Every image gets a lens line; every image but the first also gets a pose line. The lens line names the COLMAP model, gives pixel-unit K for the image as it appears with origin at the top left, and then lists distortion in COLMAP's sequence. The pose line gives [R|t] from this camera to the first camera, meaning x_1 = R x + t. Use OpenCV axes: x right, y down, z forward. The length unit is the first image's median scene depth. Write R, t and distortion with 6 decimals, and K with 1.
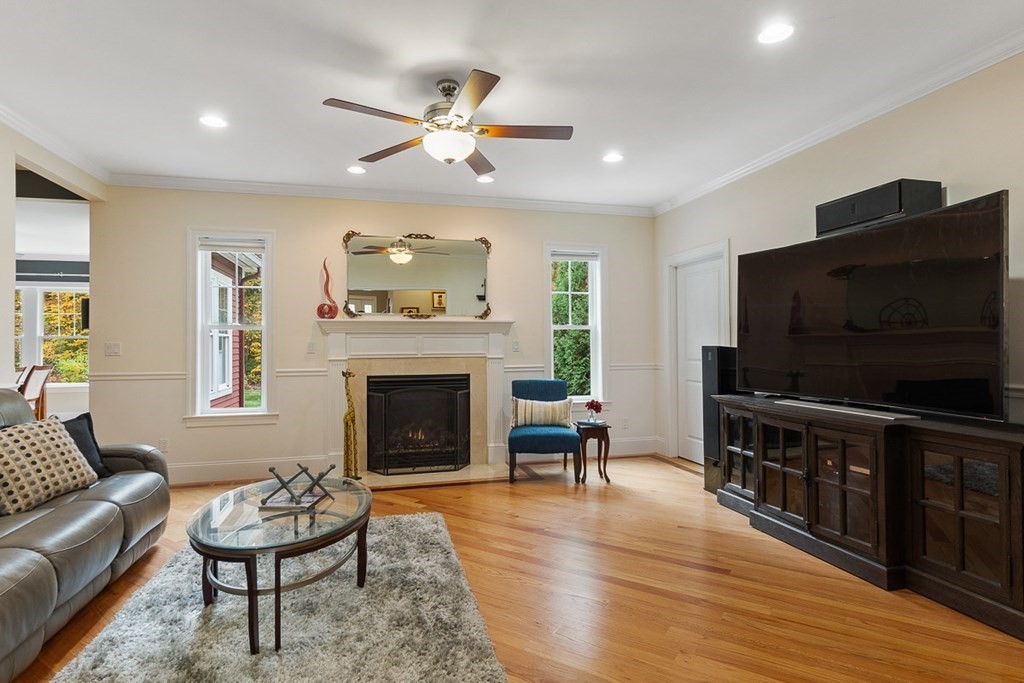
lens RADIAL K [[524.2, 0, 511.7], [0, 524.2, 349.9], [0, 0, 1]] dist [-0.002407, -0.000118]
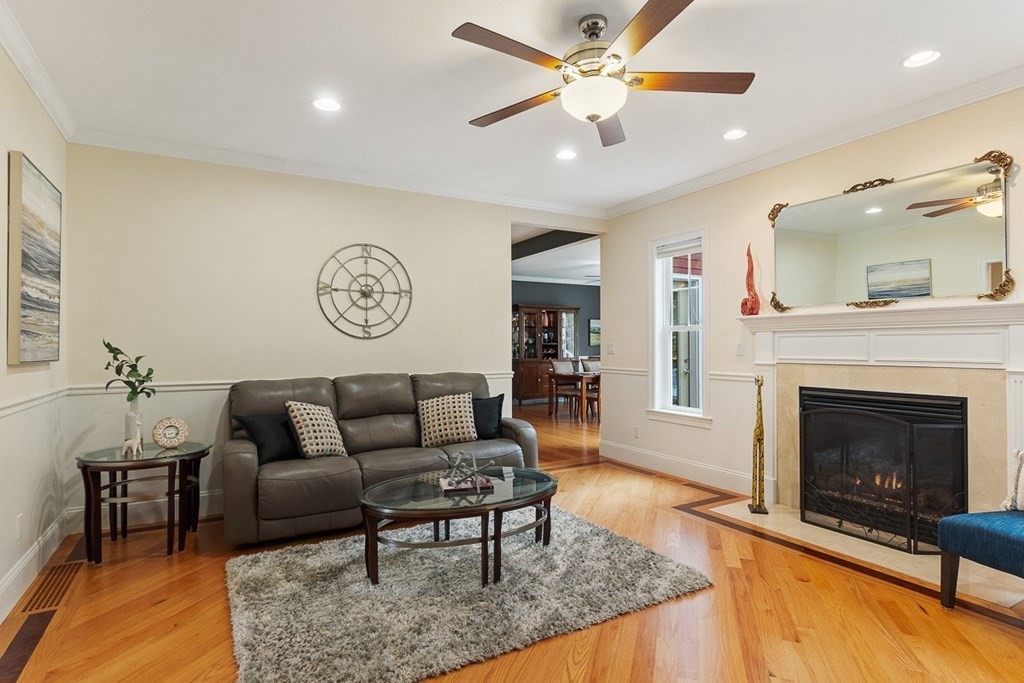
lens RADIAL K [[524.2, 0, 511.7], [0, 524.2, 349.9], [0, 0, 1]] dist [-0.002407, -0.000118]
pose [[0.271350, 0.013221, -0.962390, 0.359277], [-0.006924, 0.999907, 0.011784, -0.010603], [0.962456, 0.003465, 0.271416, 0.393117]]
